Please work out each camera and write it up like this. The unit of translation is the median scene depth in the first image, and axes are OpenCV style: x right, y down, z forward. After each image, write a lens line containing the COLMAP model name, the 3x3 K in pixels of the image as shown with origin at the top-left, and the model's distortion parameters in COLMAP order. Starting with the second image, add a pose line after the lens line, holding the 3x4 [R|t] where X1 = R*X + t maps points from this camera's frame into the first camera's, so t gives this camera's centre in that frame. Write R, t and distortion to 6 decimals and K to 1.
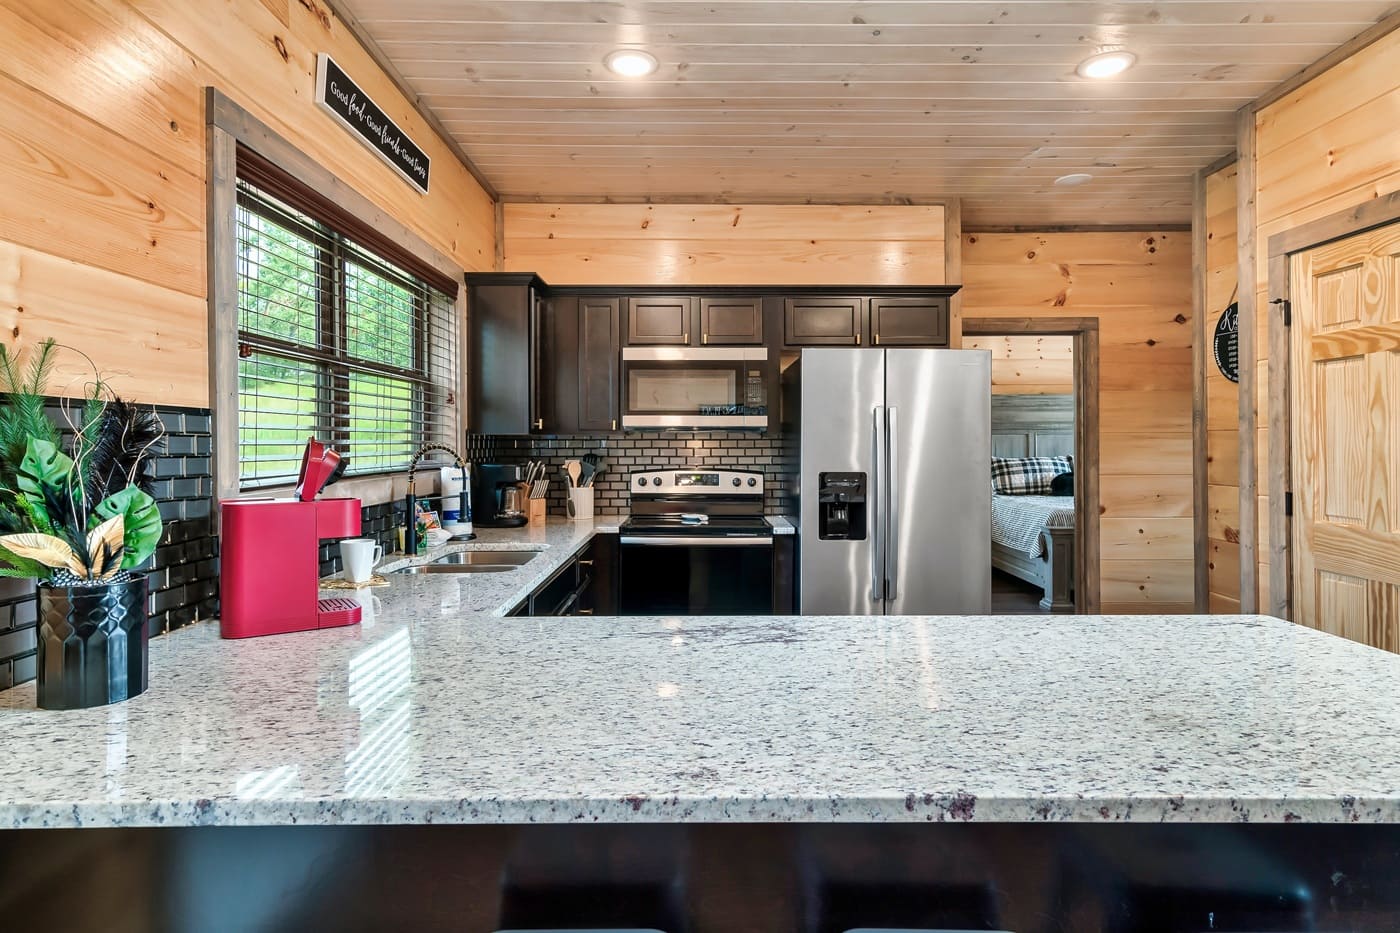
lens RADIAL K [[790.7, 0, 701.4], [0, 790.7, 453.5], [0, 0, 1]] dist [0.006094, 0.002831]
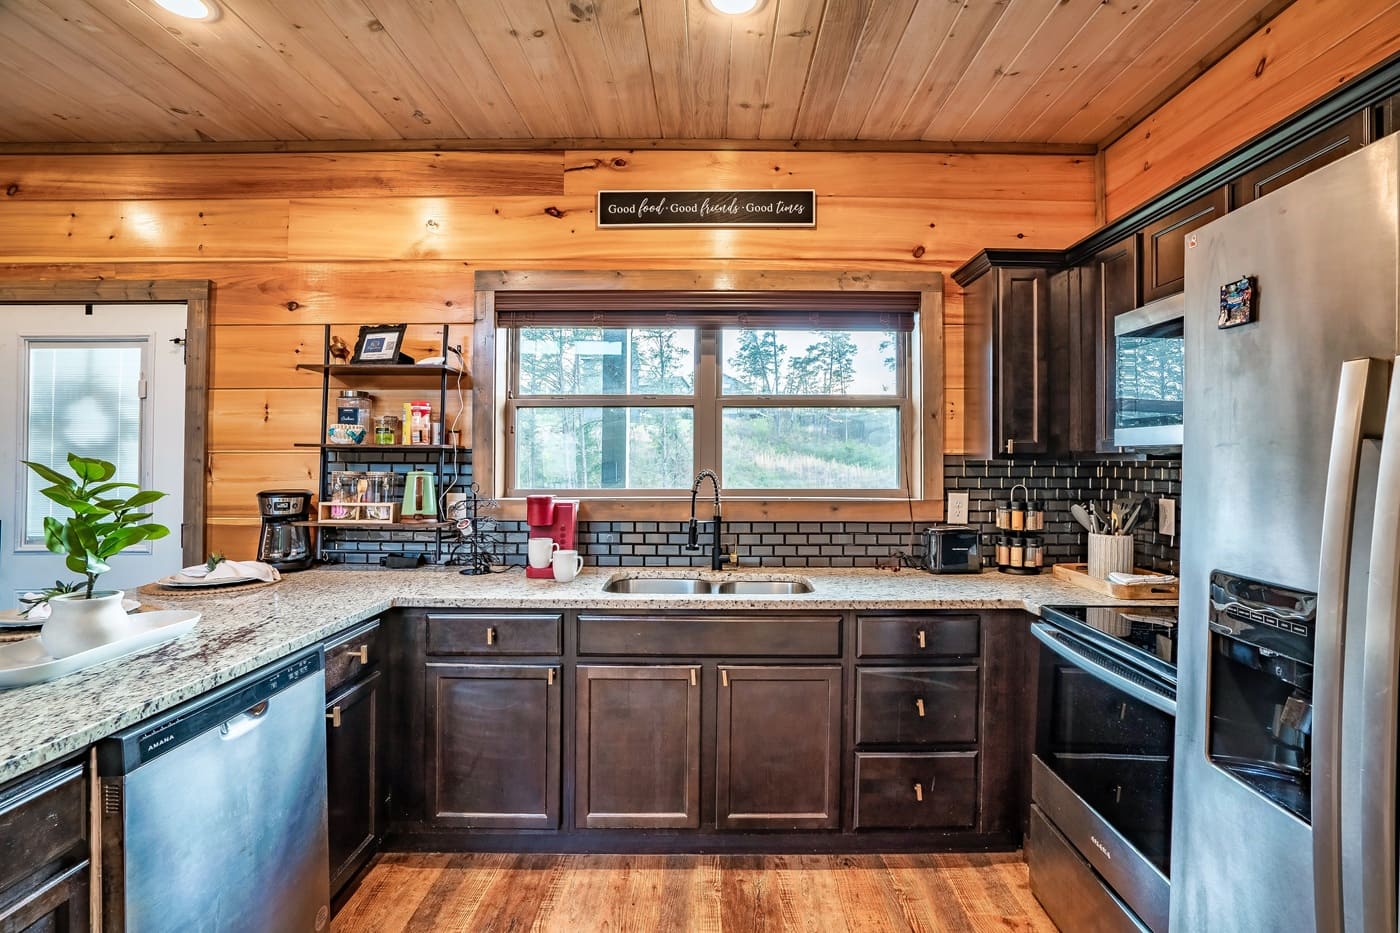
lens RADIAL K [[673.0, 0, 685.1], [0, 673.0, 462.1], [0, 0, 1]] dist [-0.029770, 0.004125]
pose [[0.004488, -0.004709, -0.999979, 0.378224], [-0.019672, 0.999795, -0.004797, -0.010222], [0.999796, 0.019693, 0.004394, 0.612512]]
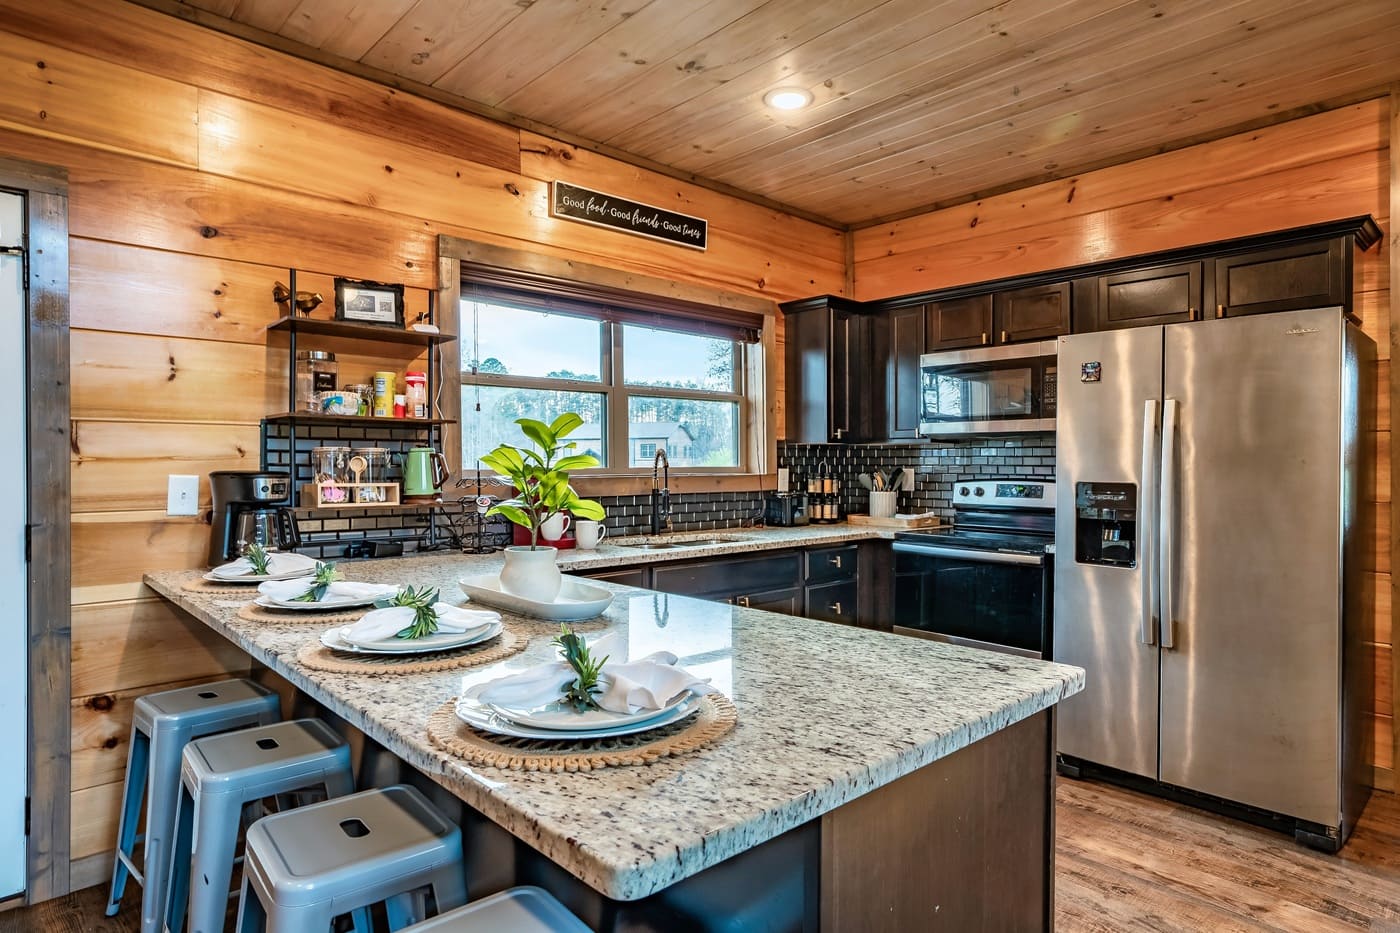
lens RADIAL K [[790.7, 0, 712.1], [0, 790.7, 470.9], [0, 0, 1]] dist [0.006094, 0.002831]
pose [[0.681416, 0.011264, -0.731809, 0.421831], [-0.014807, 0.999889, 0.001603, 0.013692], [0.731746, 0.009744, 0.681507, 0.120833]]
